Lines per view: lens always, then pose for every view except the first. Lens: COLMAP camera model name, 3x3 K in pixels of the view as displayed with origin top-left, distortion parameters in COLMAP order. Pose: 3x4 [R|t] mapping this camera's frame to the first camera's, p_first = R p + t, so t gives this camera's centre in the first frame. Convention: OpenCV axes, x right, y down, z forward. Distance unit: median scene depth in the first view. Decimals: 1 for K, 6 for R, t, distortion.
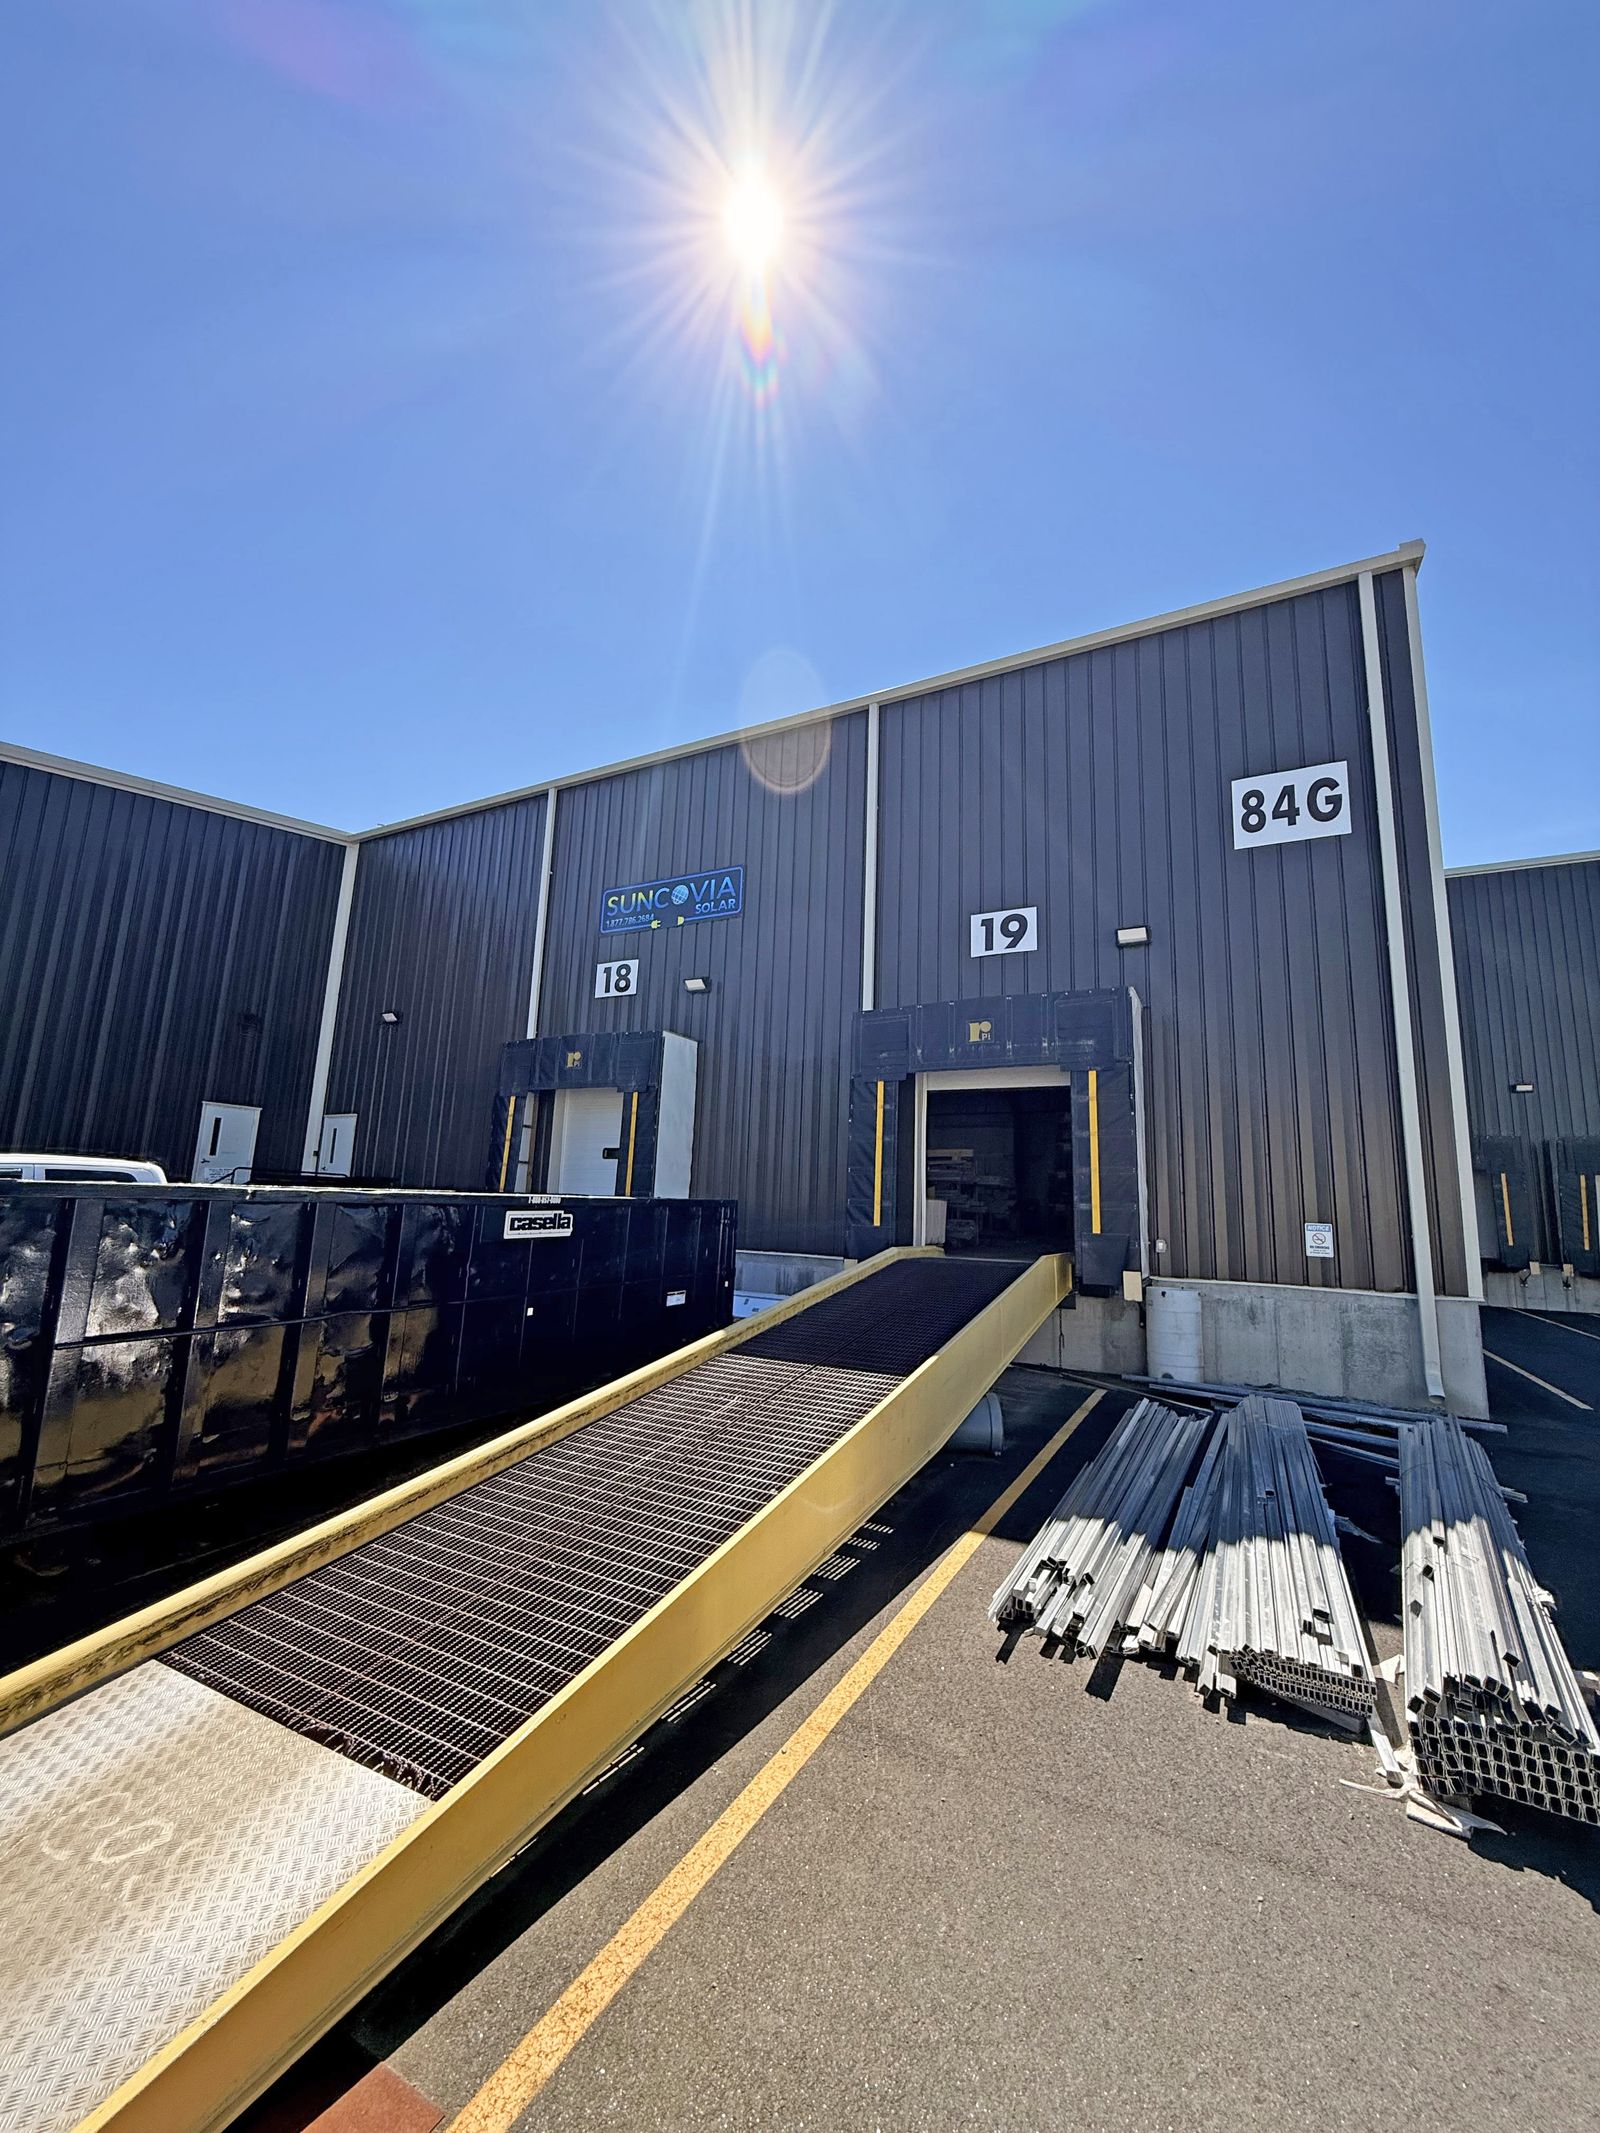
lens RADIAL K [[855.0, 0, 796.7], [0, 855.0, 1059.7], [0, 0, 1]] dist [-0.001359, 0.000139]
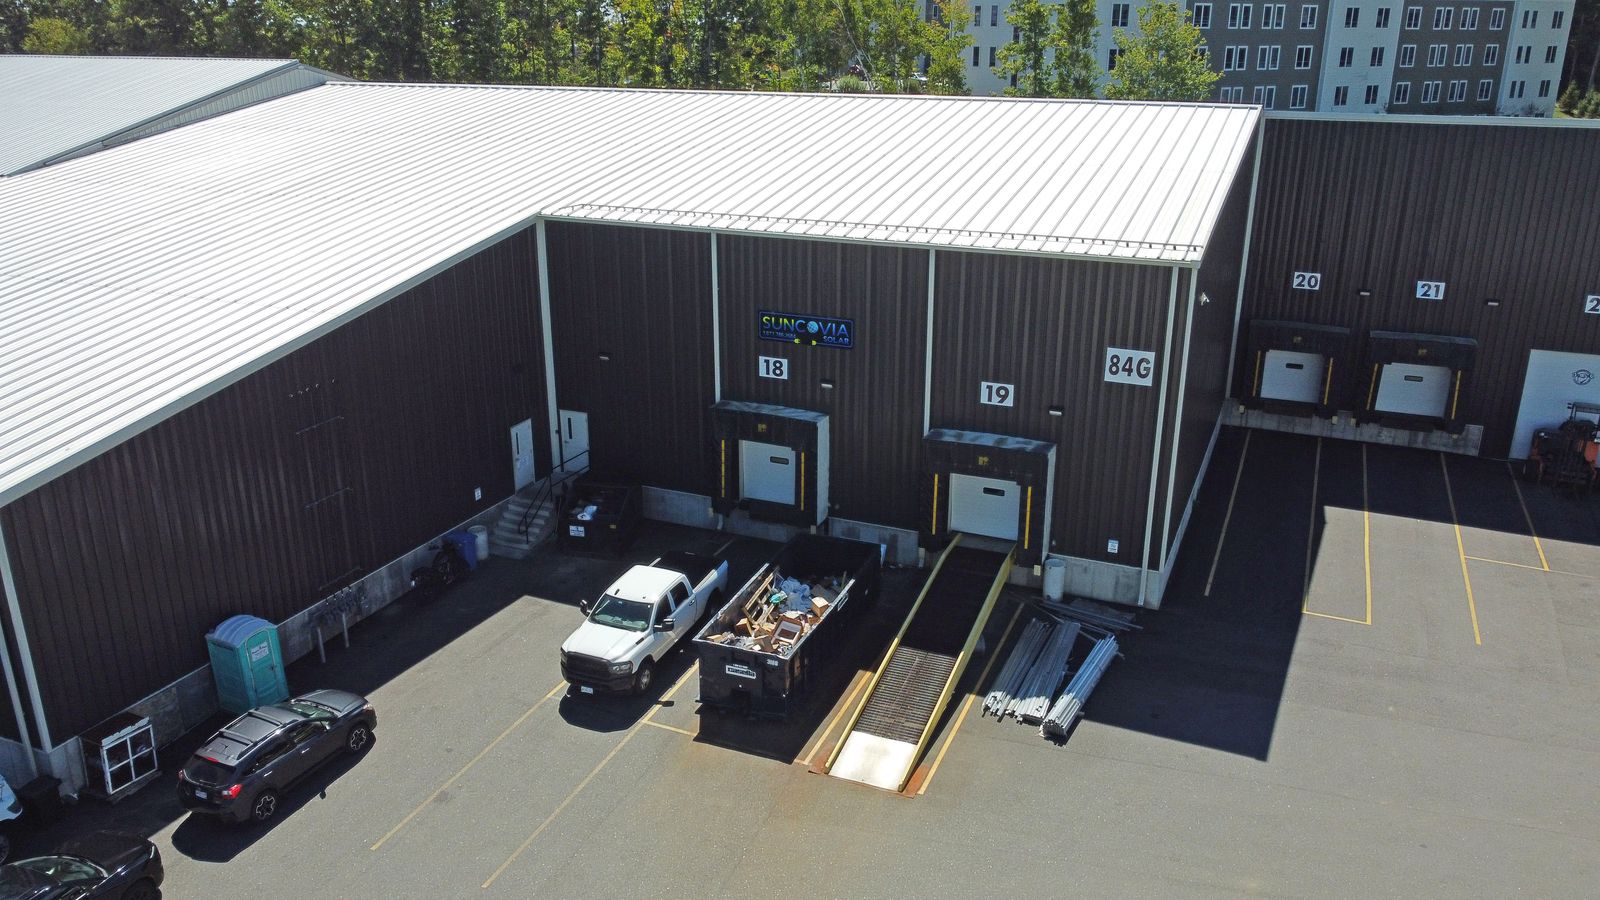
lens RADIAL K [[1184.4, 0, 801.1], [0, 1184.4, 451.4], [0, 0, 1]] dist [0.003282, 0.000085]
pose [[0.996139, -0.059126, 0.064890, -0.413726], [0.020603, 0.875988, 0.481893, -1.407526], [-0.085335, -0.478696, 0.873824, -1.486308]]
